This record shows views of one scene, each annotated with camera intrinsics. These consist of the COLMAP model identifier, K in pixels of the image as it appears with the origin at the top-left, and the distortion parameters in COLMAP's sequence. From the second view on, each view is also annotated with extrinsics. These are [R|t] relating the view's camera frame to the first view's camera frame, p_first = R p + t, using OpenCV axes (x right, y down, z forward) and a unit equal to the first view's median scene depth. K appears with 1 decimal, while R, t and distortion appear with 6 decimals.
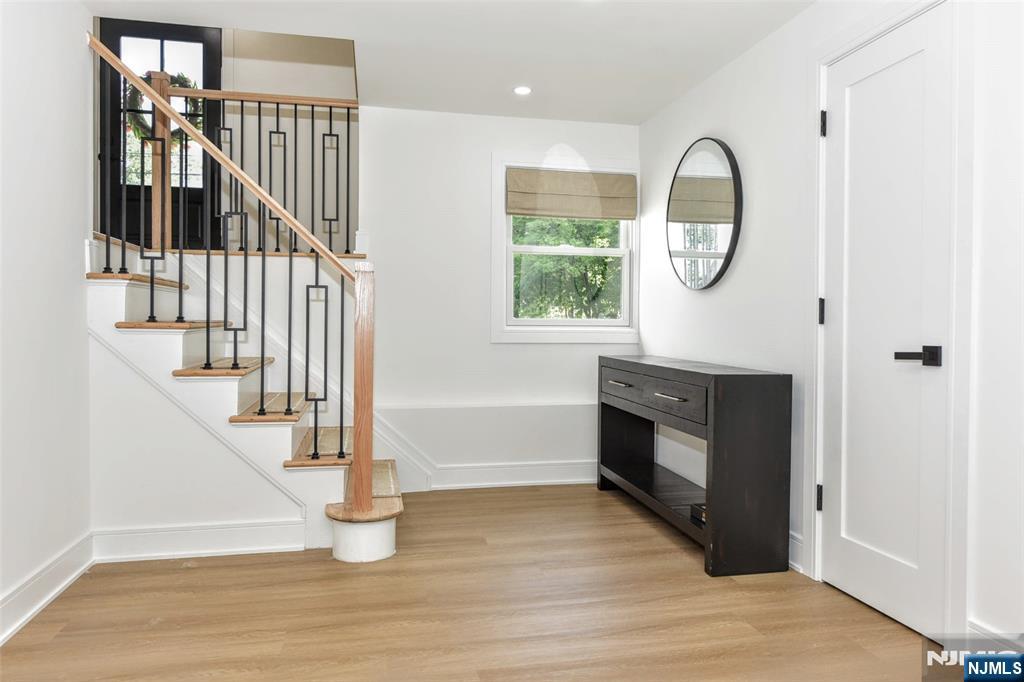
lens RADIAL K [[707.4, 0, 512.0], [0, 707.4, 341.0], [0, 0, 1]] dist [-0.001450, -0.000287]
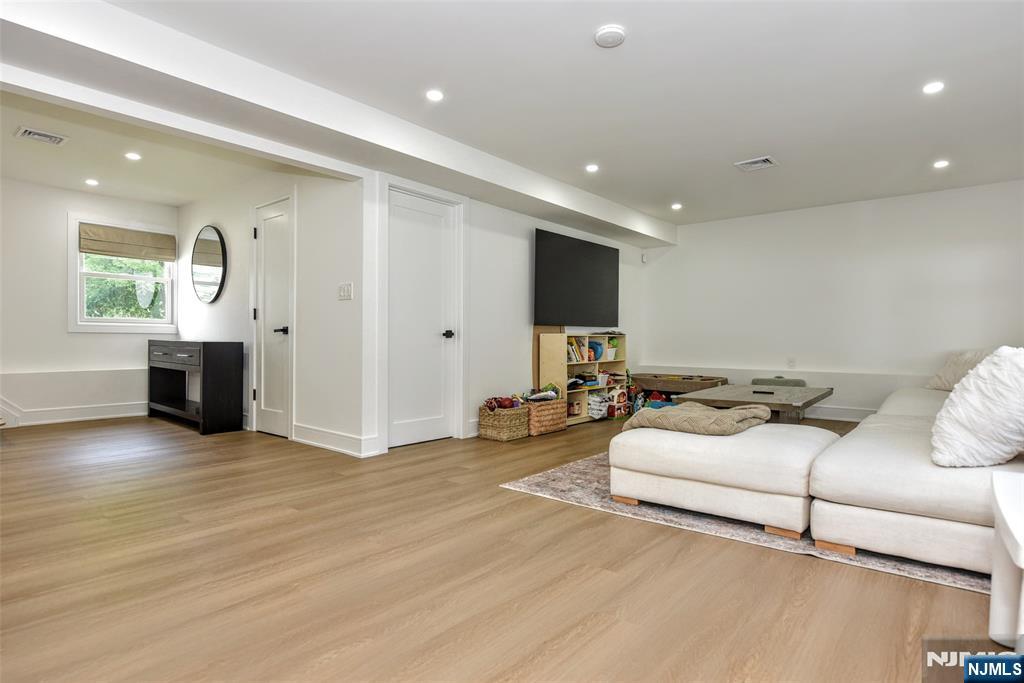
lens RADIAL K [[534.4, 0, 501.2], [0, 534.4, 339.5], [0, 0, 1]] dist [0.000860, 0.000225]
pose [[0.786357, -0.002348, 0.617767, -0.006907], [0.011469, 0.999876, -0.010800, 0.049586], [-0.617665, 0.015578, 0.786287, -0.622686]]
